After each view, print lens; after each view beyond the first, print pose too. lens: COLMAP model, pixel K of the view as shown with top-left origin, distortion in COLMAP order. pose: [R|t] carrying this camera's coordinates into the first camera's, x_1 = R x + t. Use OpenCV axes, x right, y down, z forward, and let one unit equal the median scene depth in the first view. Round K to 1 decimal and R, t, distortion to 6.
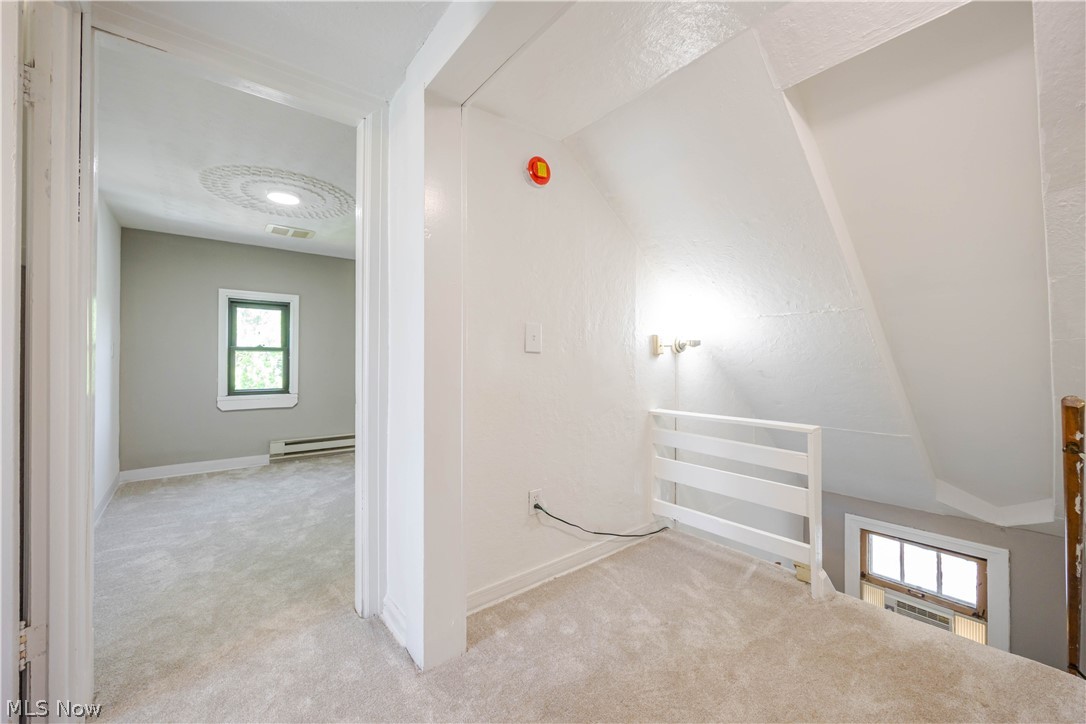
lens RADIAL K [[418.9, 0, 542.8], [0, 418.9, 356.2], [0, 0, 1]] dist [-0.005755, 0.000191]
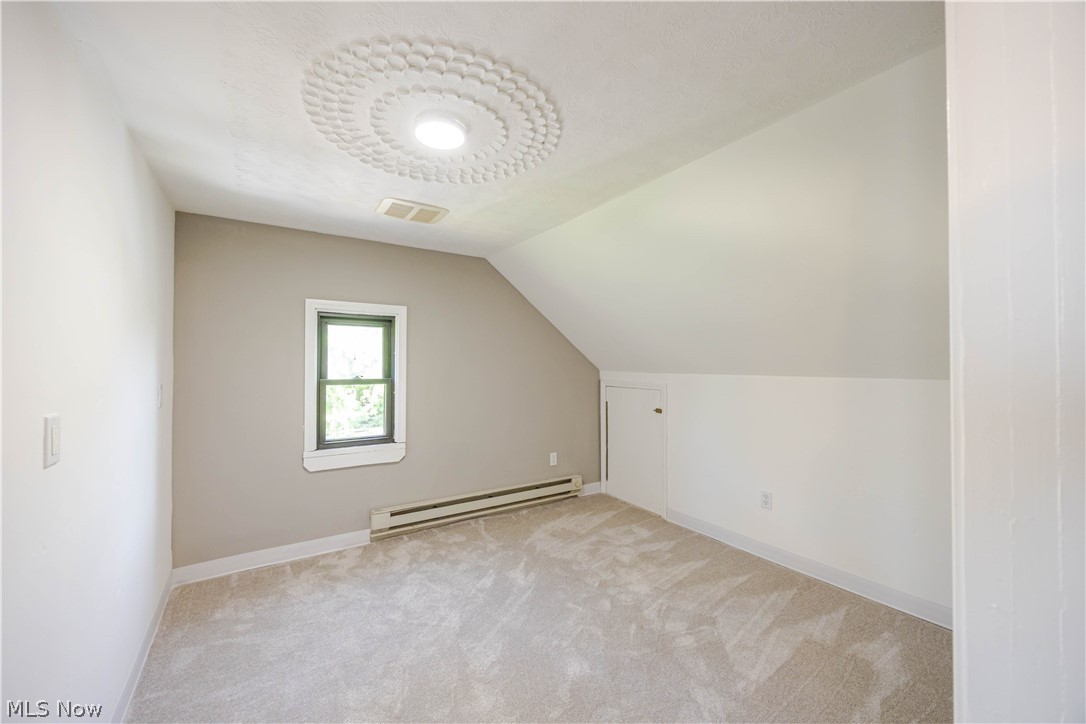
lens RADIAL K [[418.9, 0, 548.3], [0, 418.9, 359.1], [0, 0, 1]] dist [-0.005755, 0.000191]
pose [[0.996478, -0.001151, -0.083843, -0.300405], [0.000849, 0.999993, -0.003644, -0.055468], [0.083846, 0.003560, 0.996472, 0.321965]]
